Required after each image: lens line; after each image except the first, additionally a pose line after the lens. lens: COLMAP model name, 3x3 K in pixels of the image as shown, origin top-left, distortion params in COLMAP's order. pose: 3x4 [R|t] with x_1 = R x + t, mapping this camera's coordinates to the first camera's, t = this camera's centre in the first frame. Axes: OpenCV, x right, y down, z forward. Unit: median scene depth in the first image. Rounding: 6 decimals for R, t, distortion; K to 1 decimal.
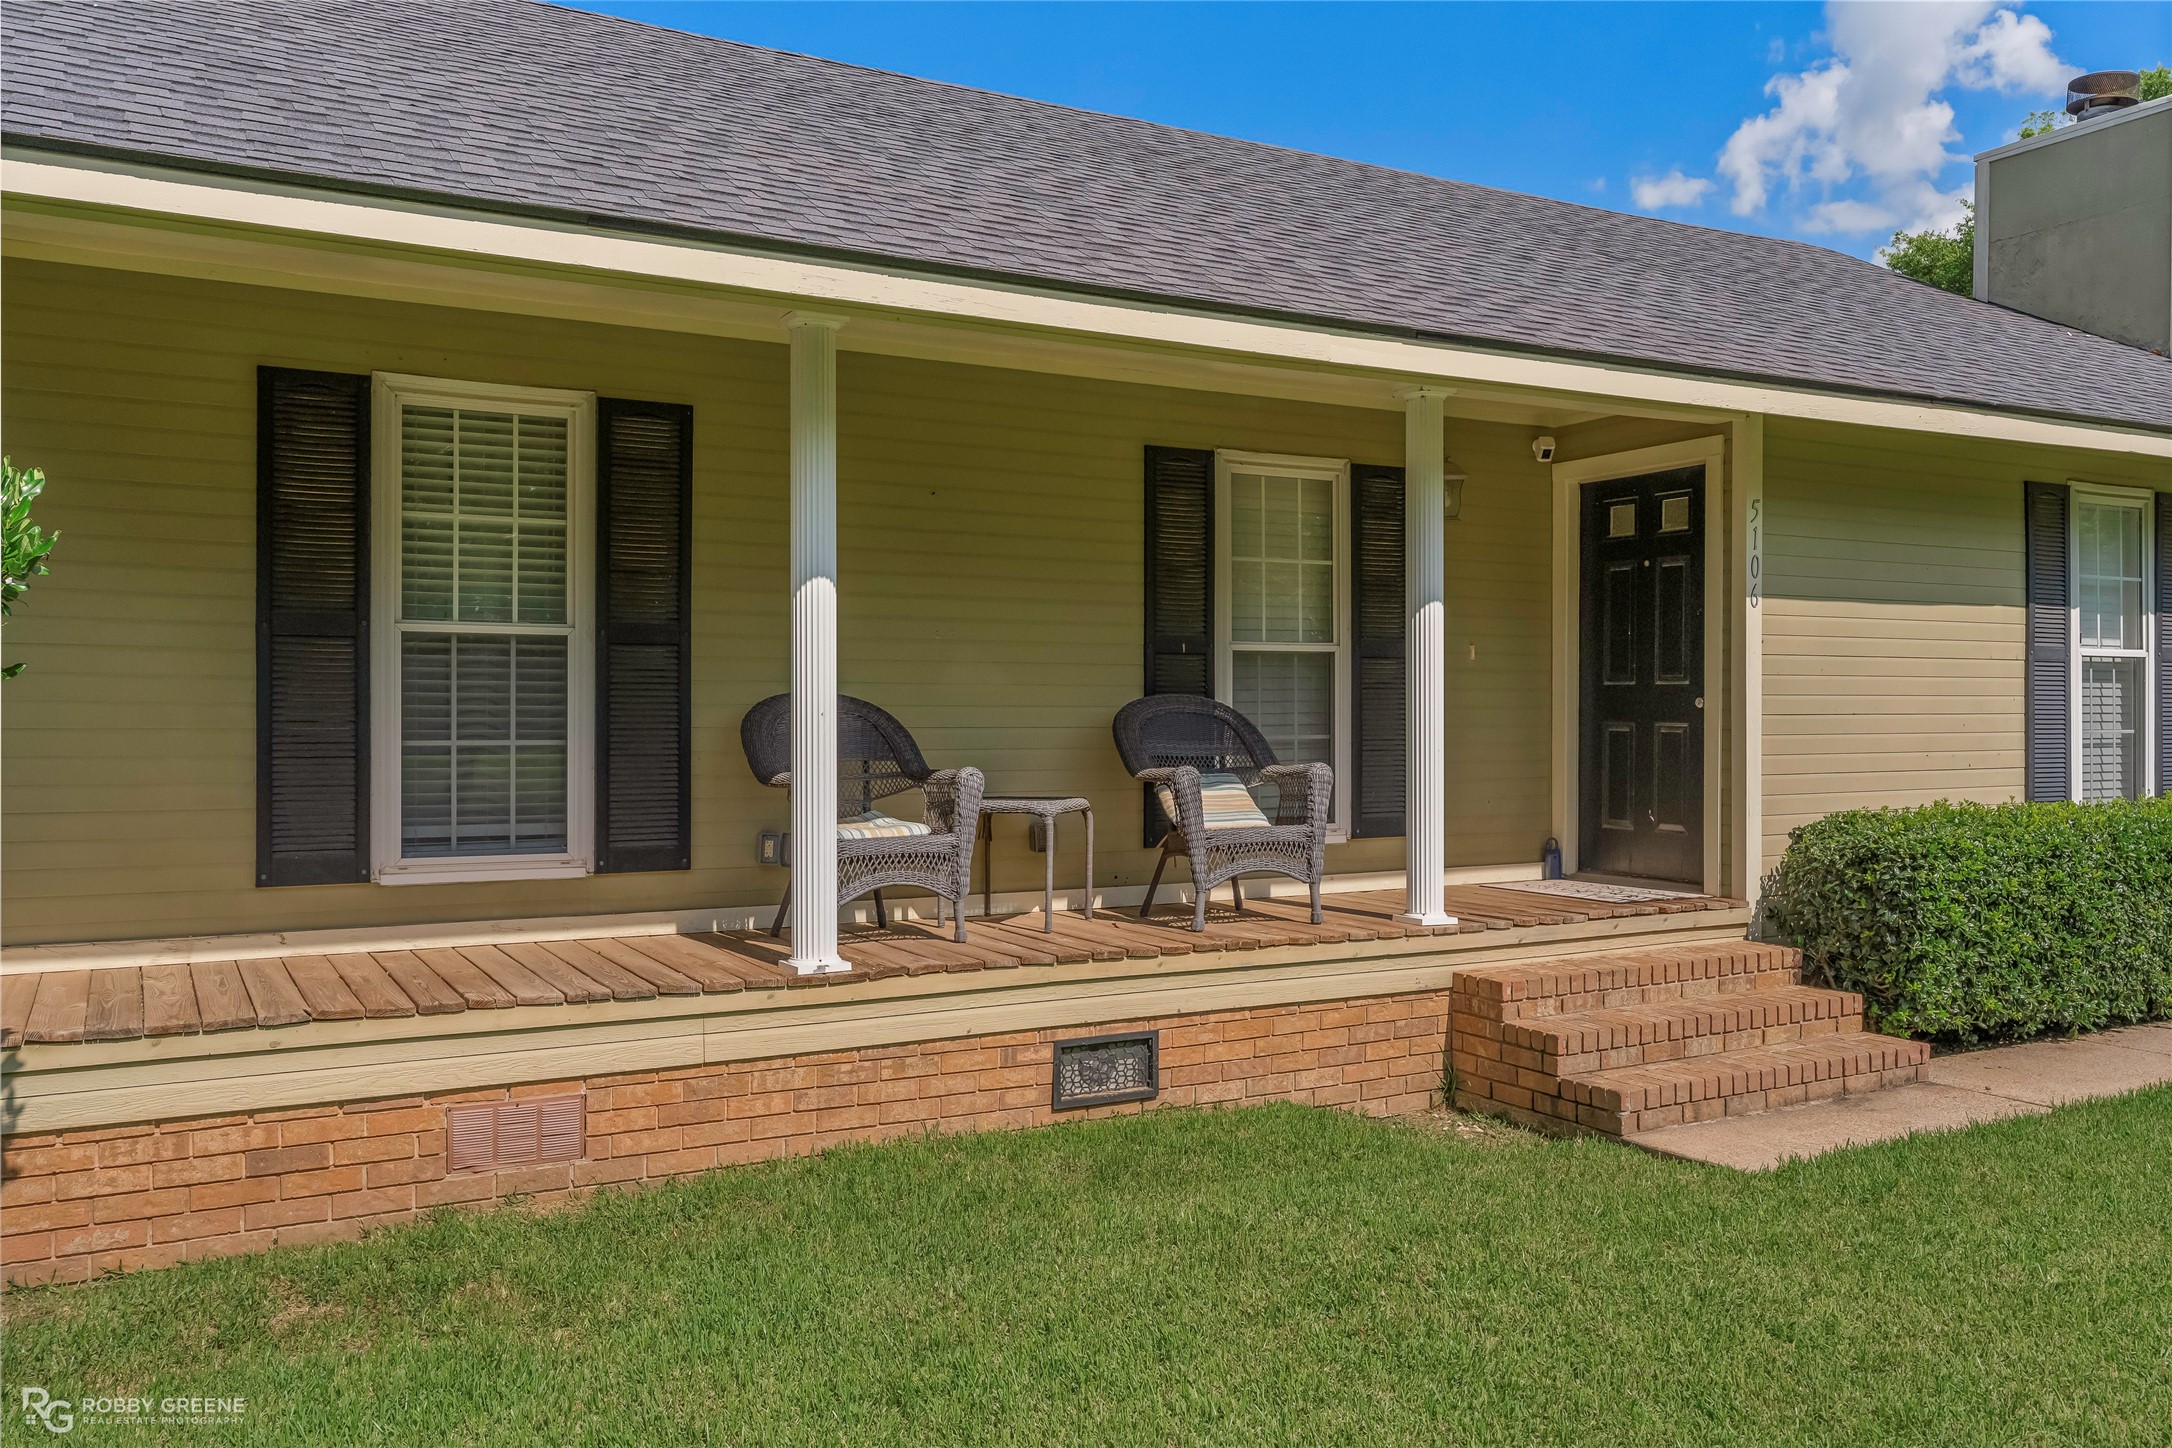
lens RADIAL K [[1738.6, 0, 1092.1], [0, 1738.6, 709.9], [0, 0, 1]] dist [0.024488, -0.005633]
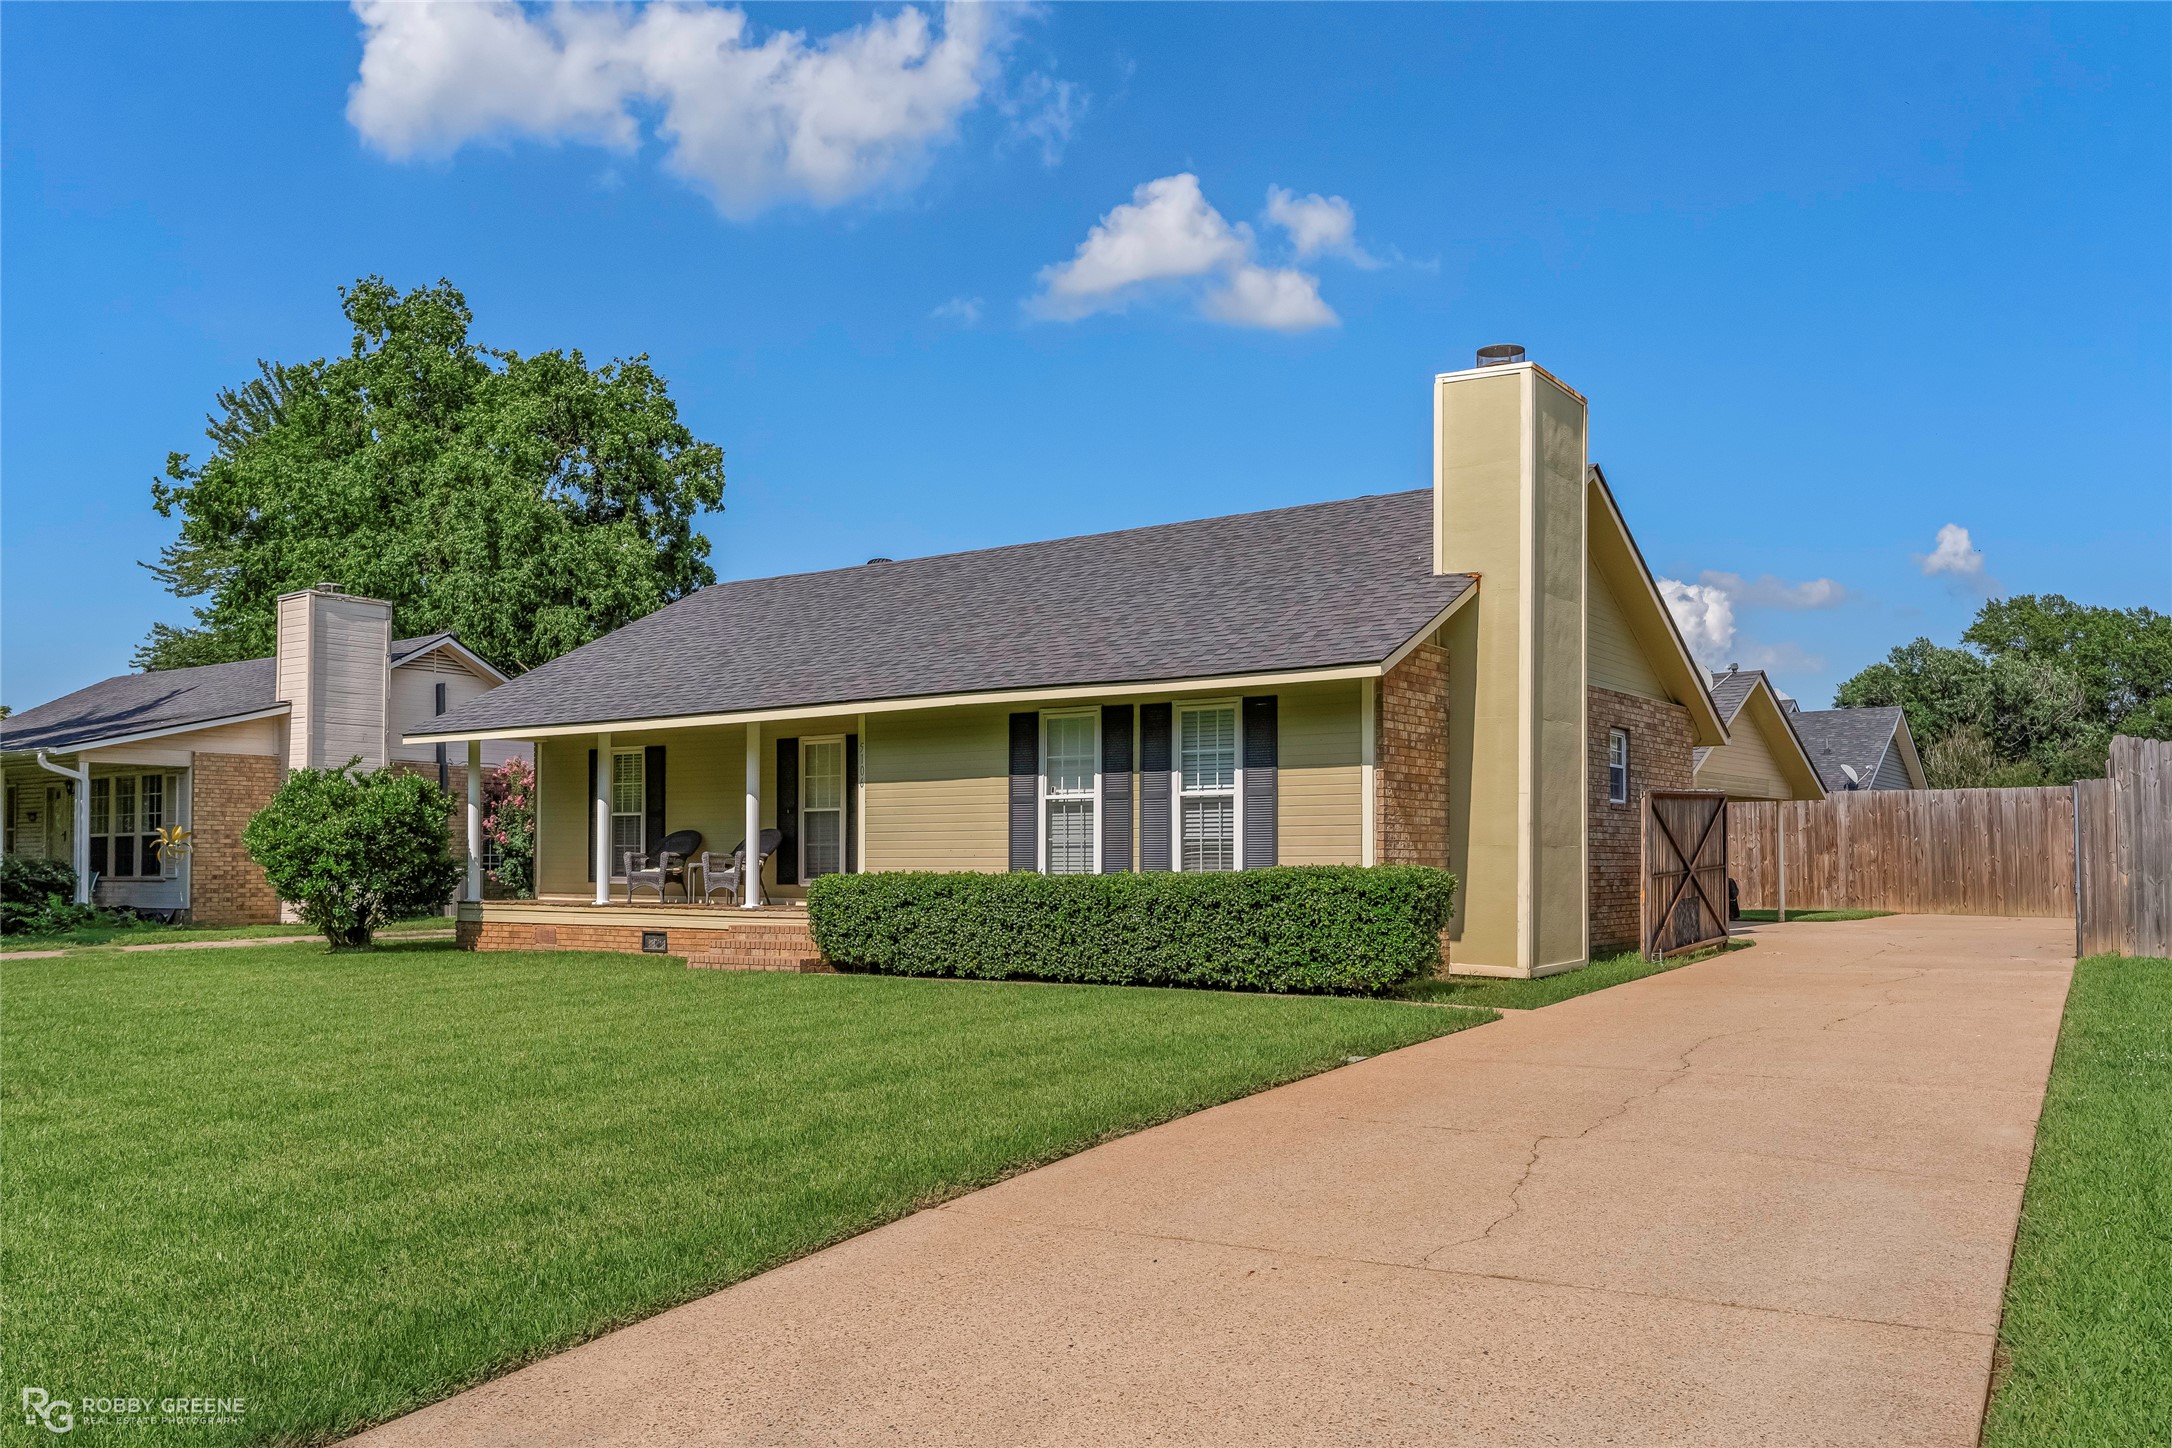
lens RADIAL K [[1738.6, 0, 1089.7], [0, 1738.6, 732.1], [0, 0, 1]] dist [0.024488, -0.005633]
pose [[0.420240, -0.068487, -0.904825, 3.348167], [-0.002998, 0.997037, -0.076859, 0.061203], [0.907408, 0.035012, 0.418789, 0.344153]]
